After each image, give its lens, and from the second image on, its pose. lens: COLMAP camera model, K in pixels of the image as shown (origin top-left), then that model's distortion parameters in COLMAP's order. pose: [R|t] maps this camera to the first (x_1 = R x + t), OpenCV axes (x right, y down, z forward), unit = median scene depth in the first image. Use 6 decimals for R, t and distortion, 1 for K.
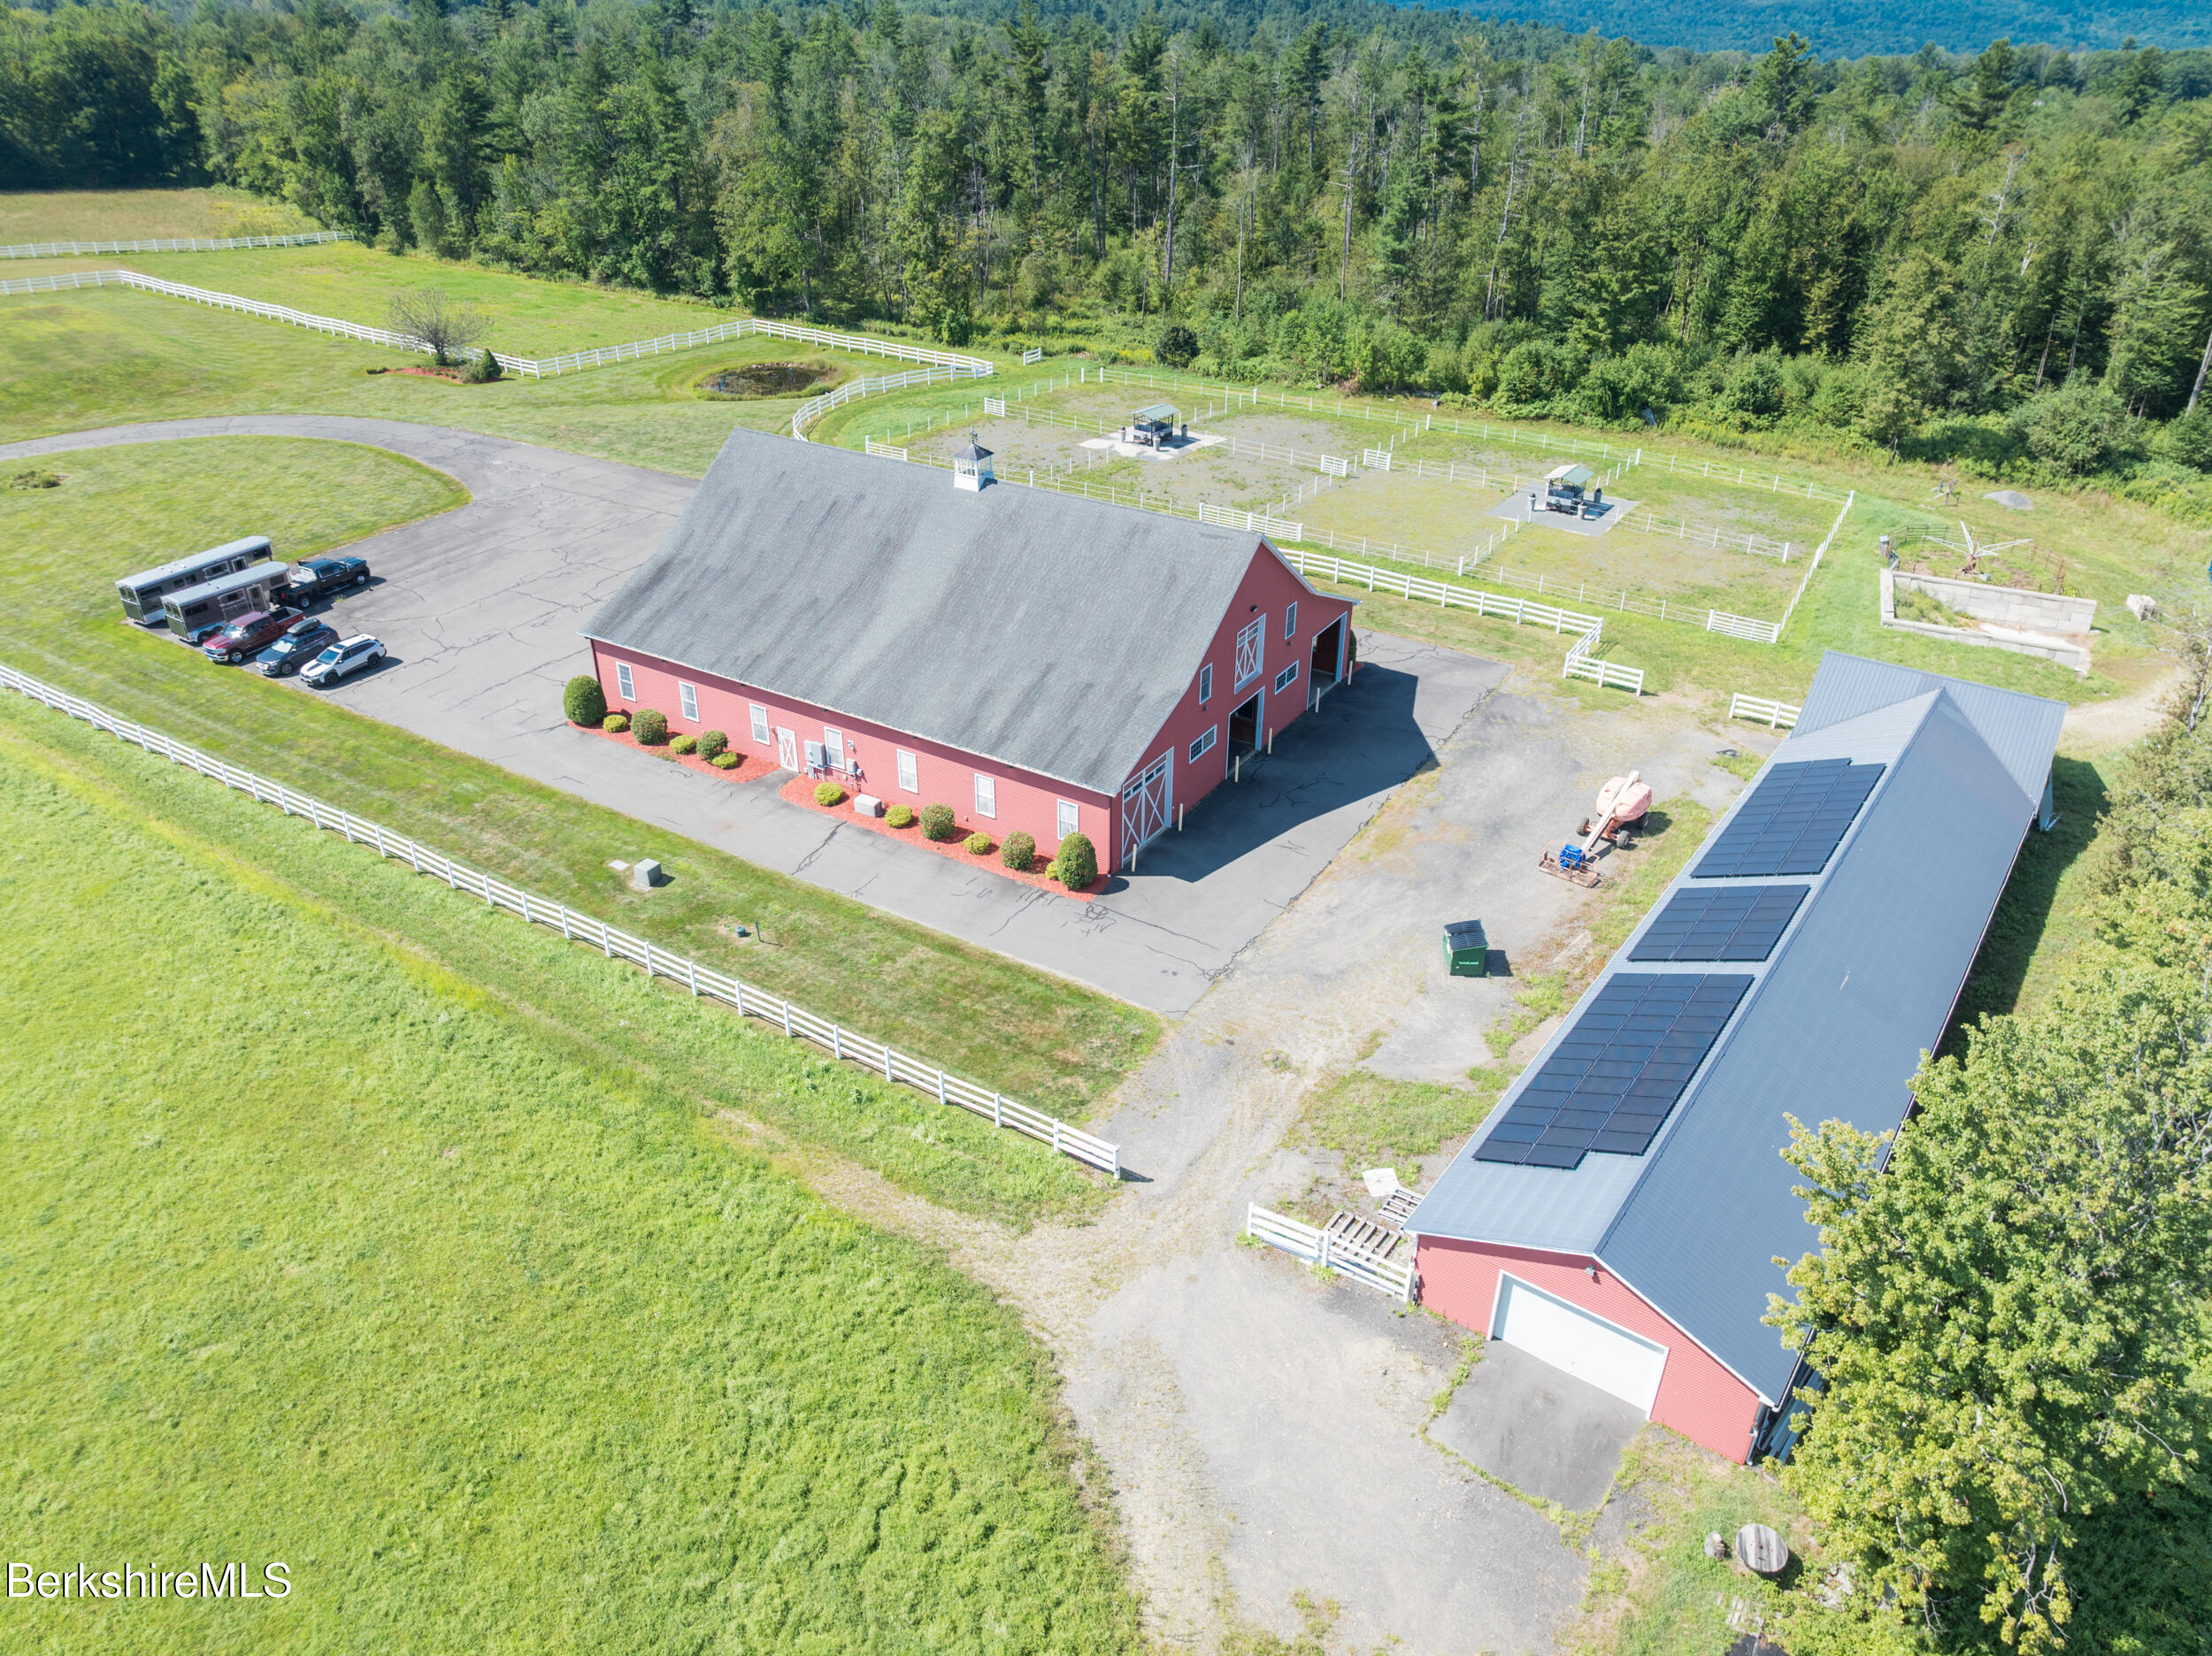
lens RADIAL K [[1536.9, 0, 1106.0], [0, 1536.9, 828.0], [0, 0, 1]] dist [-0.050850, 0.023730]
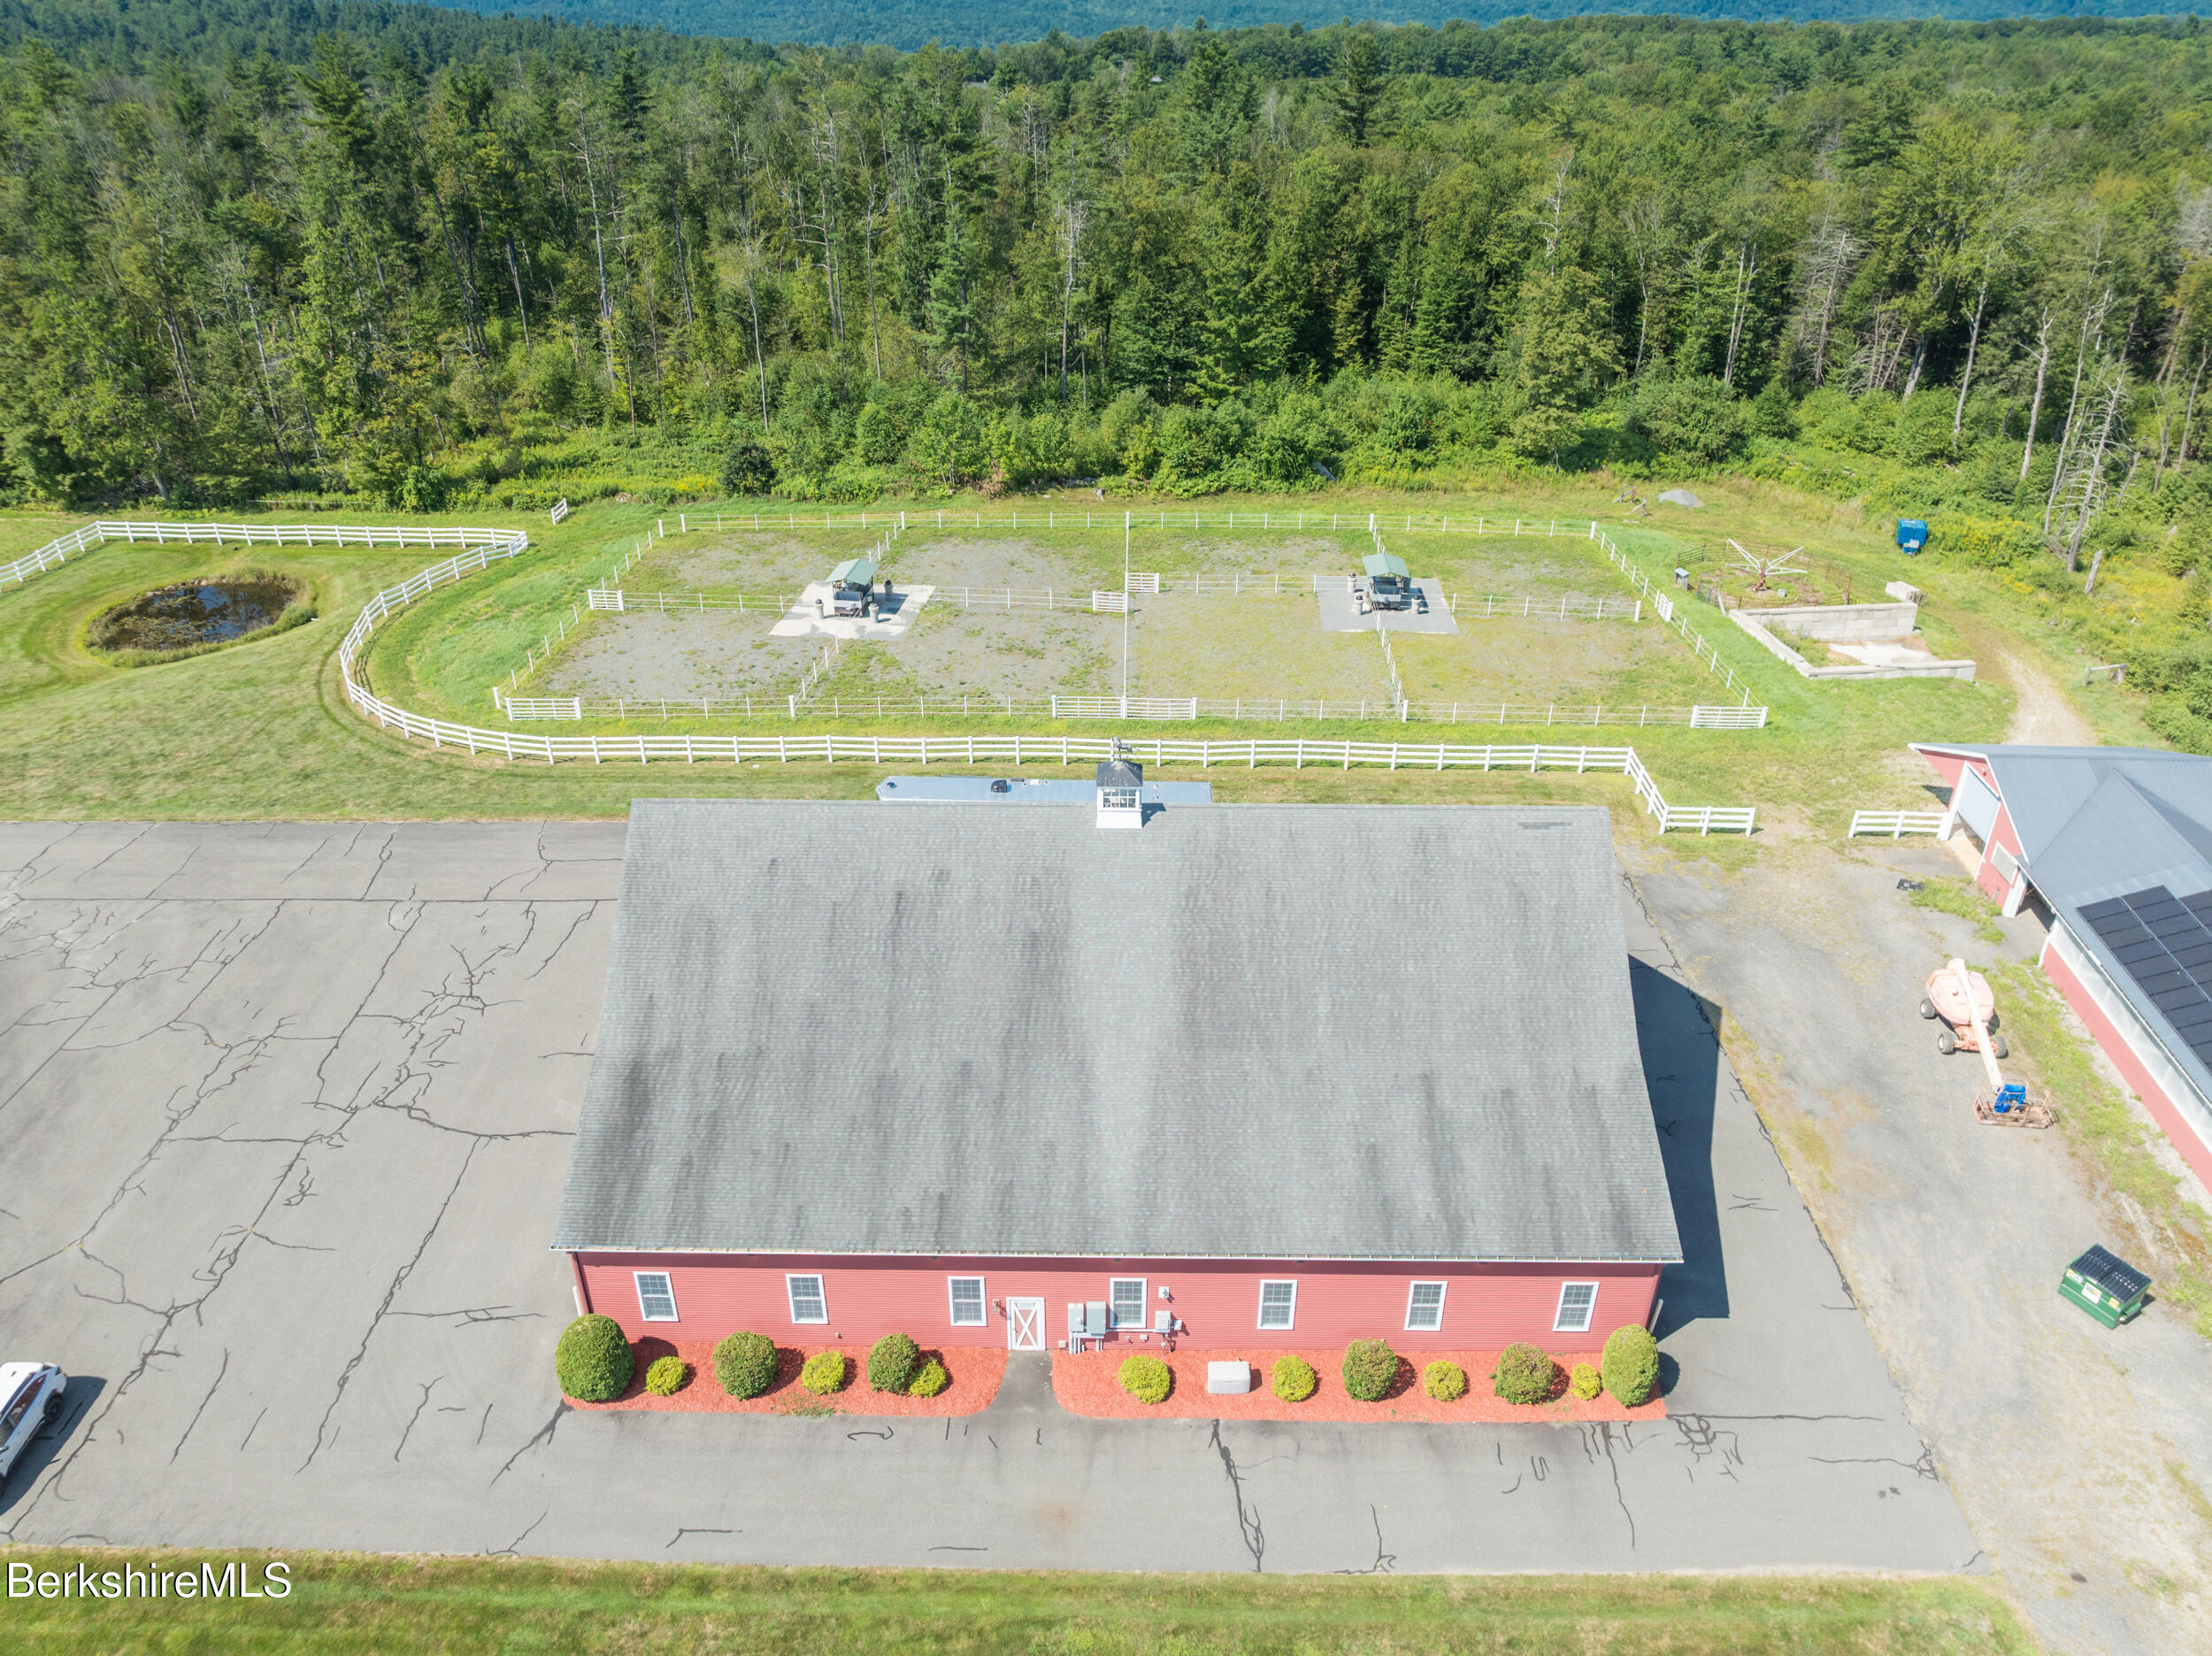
lens RADIAL K [[1542.5, 0, 1112.4], [0, 1542.5, 824.4], [0, 0, 1]] dist [-0.007991, -0.056938]
pose [[0.857308, -0.260117, 0.444254, -0.219755], [0.262237, 0.963262, 0.057947, -0.148665], [-0.443006, 0.066822, 0.894025, 0.232721]]
